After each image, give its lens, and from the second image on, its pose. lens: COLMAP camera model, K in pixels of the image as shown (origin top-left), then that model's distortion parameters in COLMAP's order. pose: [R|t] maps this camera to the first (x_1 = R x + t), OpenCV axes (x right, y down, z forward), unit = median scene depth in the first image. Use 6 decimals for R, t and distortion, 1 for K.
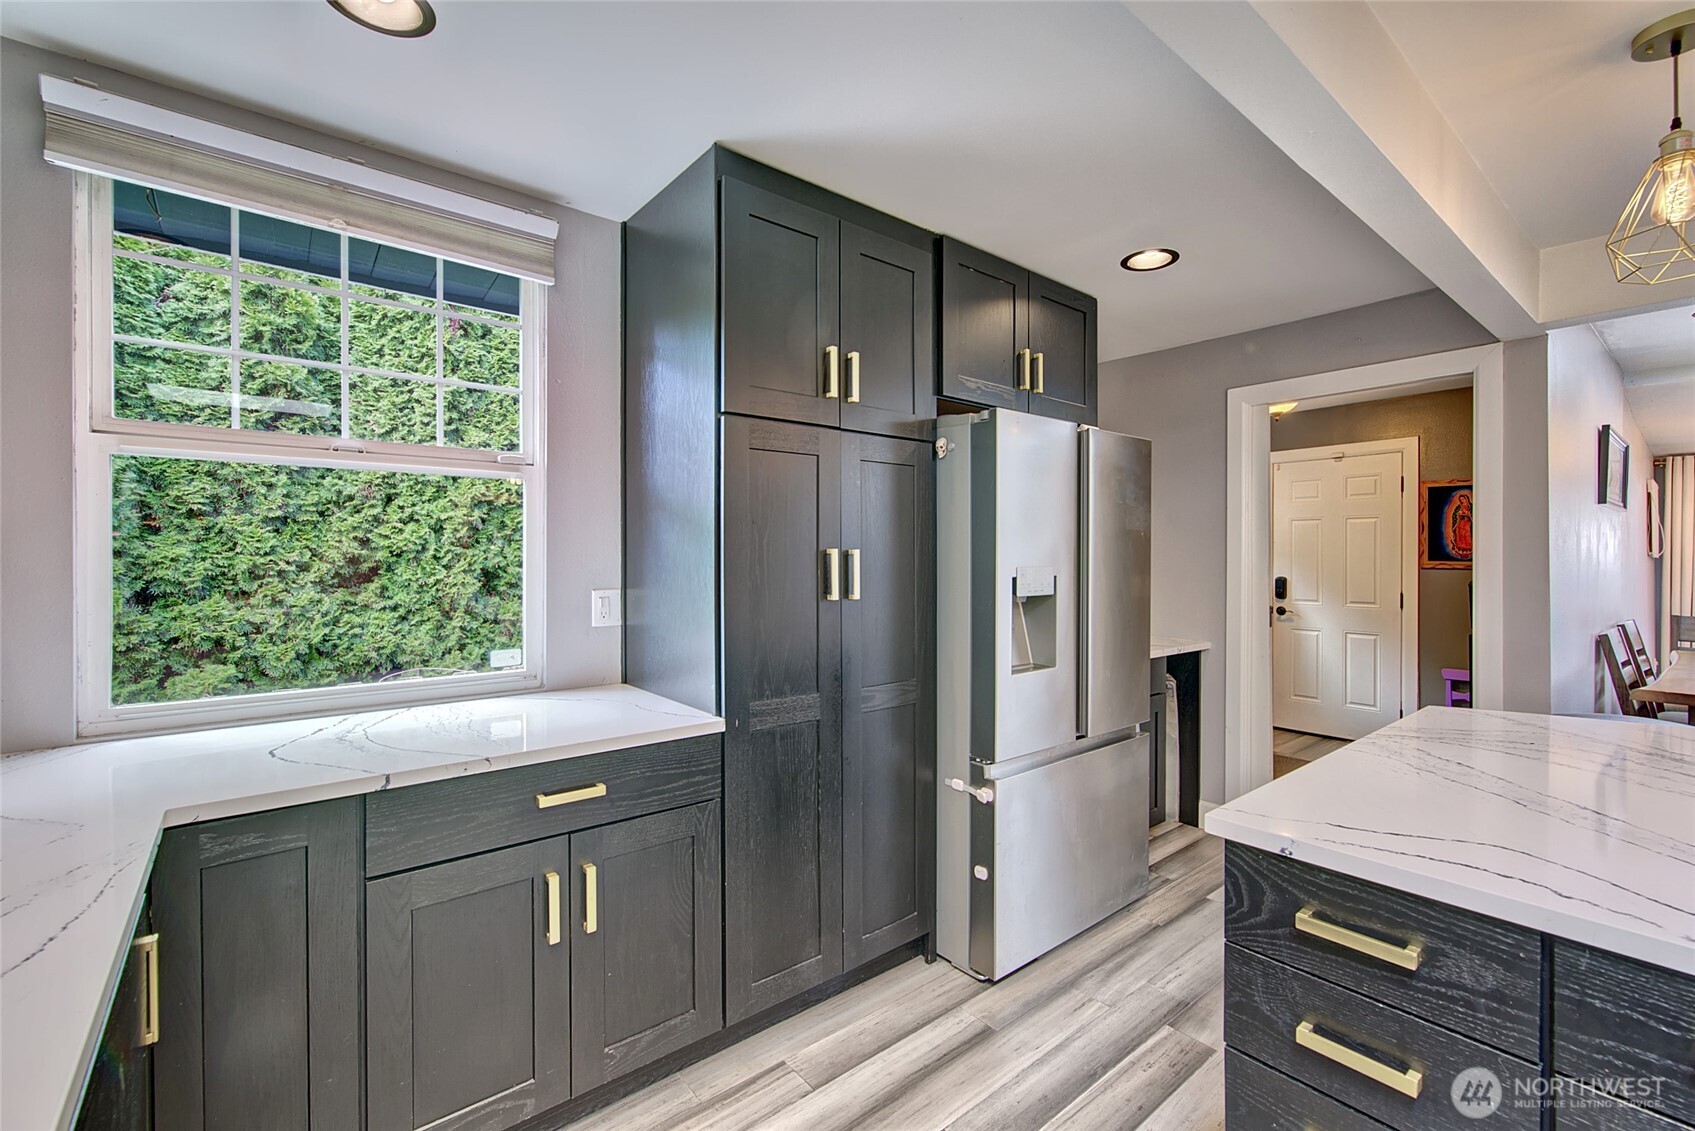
lens RADIAL K [[730.3, 0, 846.7], [0, 730.3, 560.1], [0, 0, 1]] dist [0.000596, 0.002681]
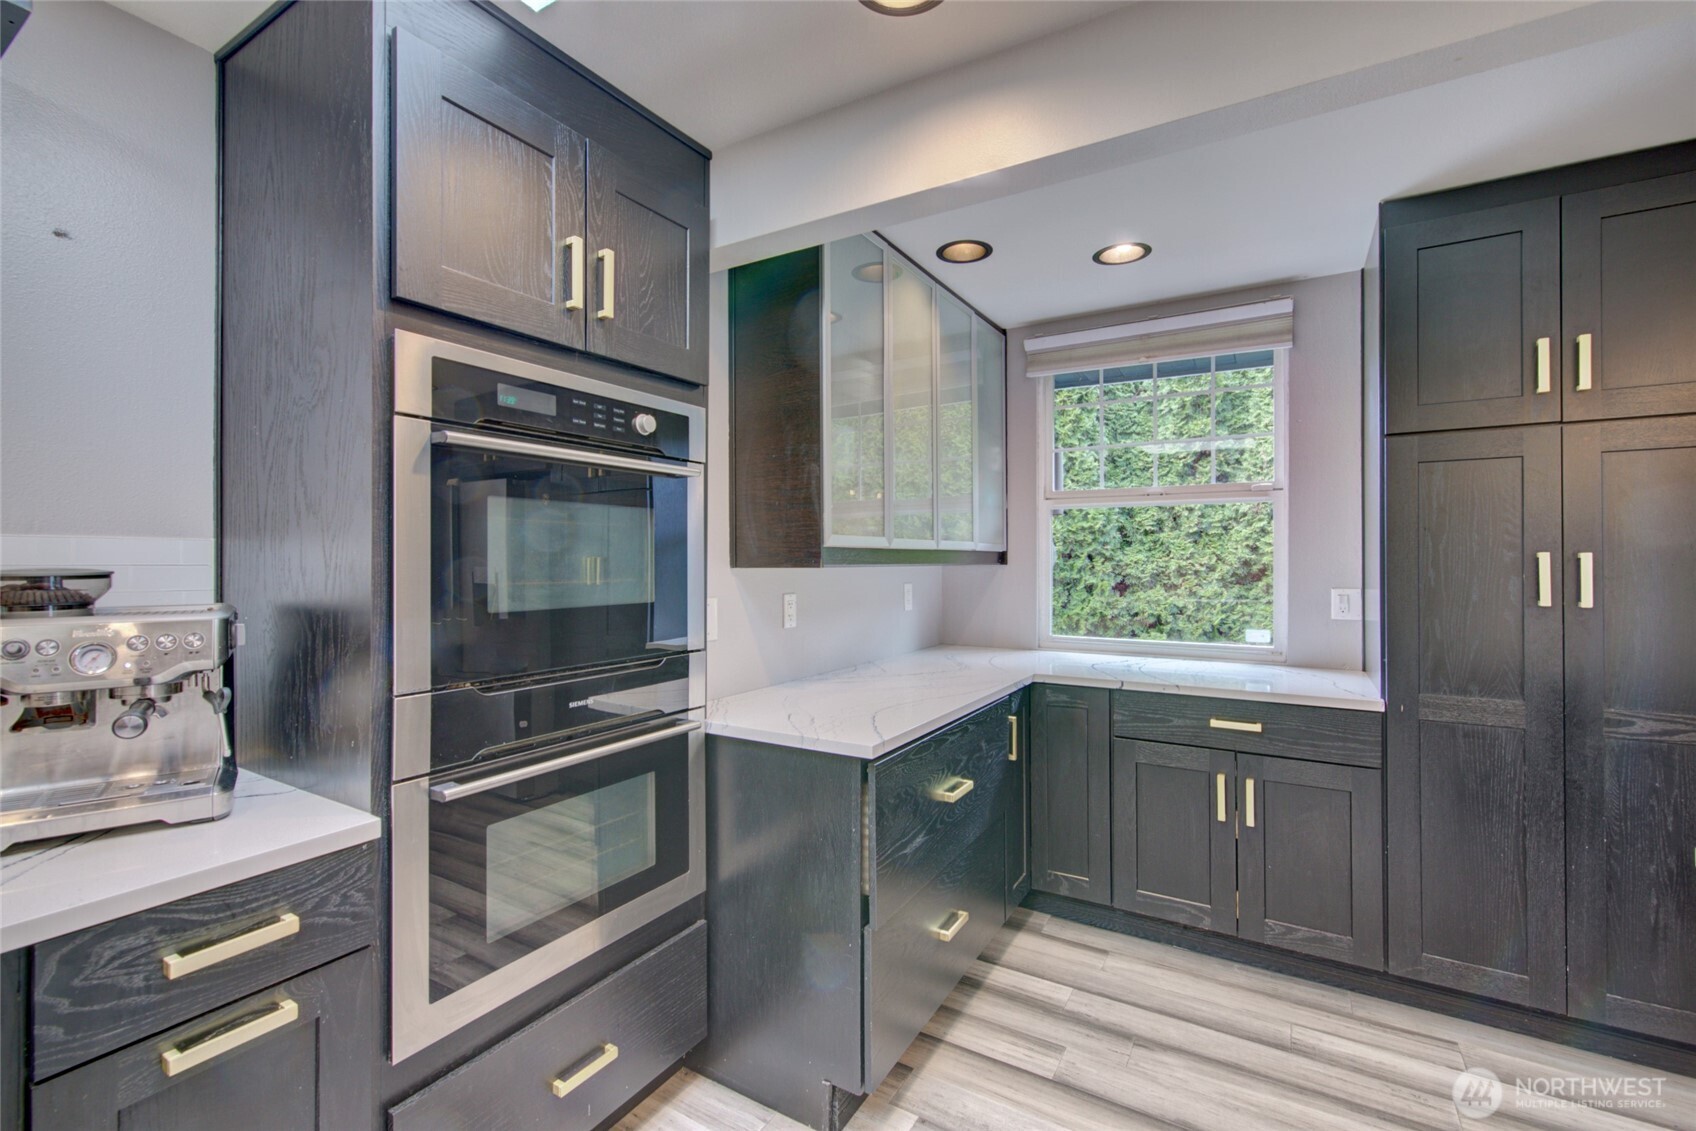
lens RADIAL K [[730.7, 0, 846.0], [0, 730.7, 555.1], [0, 0, 1]] dist [0.000596, 0.002681]
pose [[0.334405, -0.007964, -0.942396, 0.329573], [-0.003585, 0.999946, -0.009723, 0.000910], [0.942422, 0.006630, 0.334359, -0.096622]]
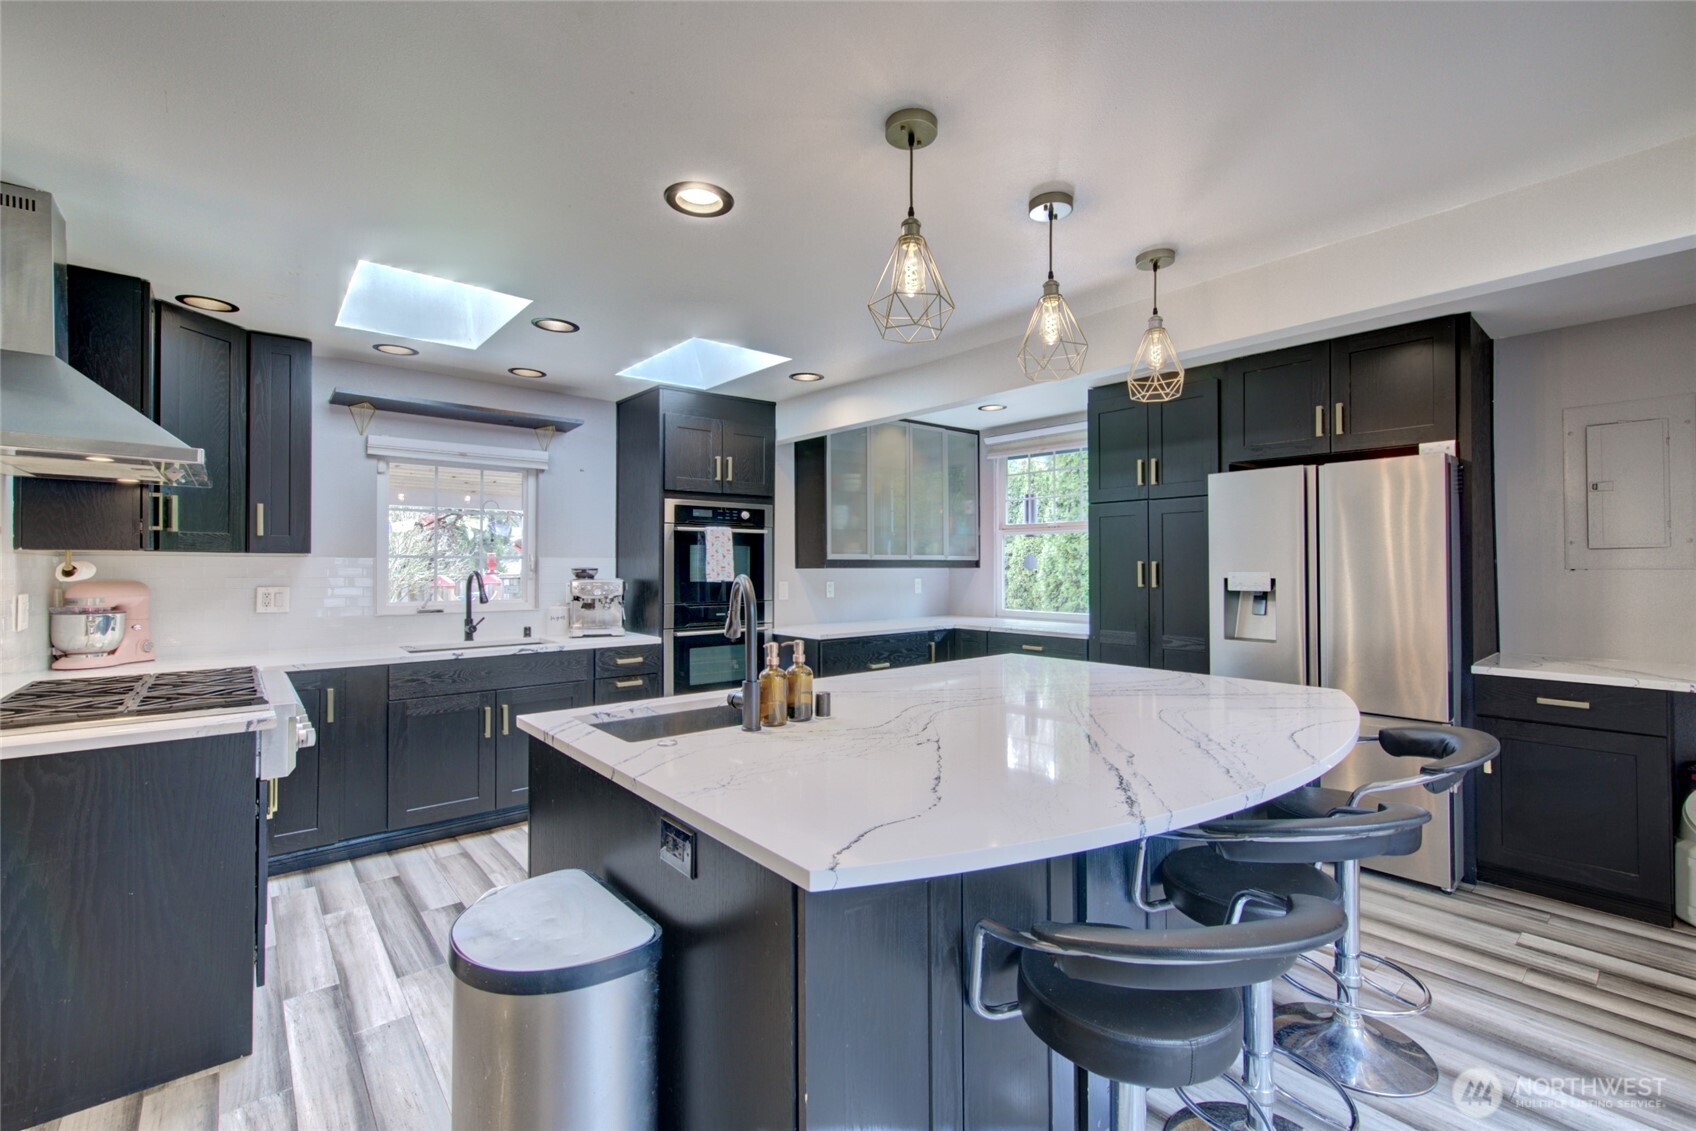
lens RADIAL K [[730.7, 0, 842.7], [0, 730.7, 560.8], [0, 0, 1]] dist [0.000596, 0.002681]
pose [[0.010276, -0.006868, -0.999924, 1.131137], [-0.004855, 0.999964, -0.006918, 0.000532], [0.999935, 0.004925, 0.010242, 0.096788]]
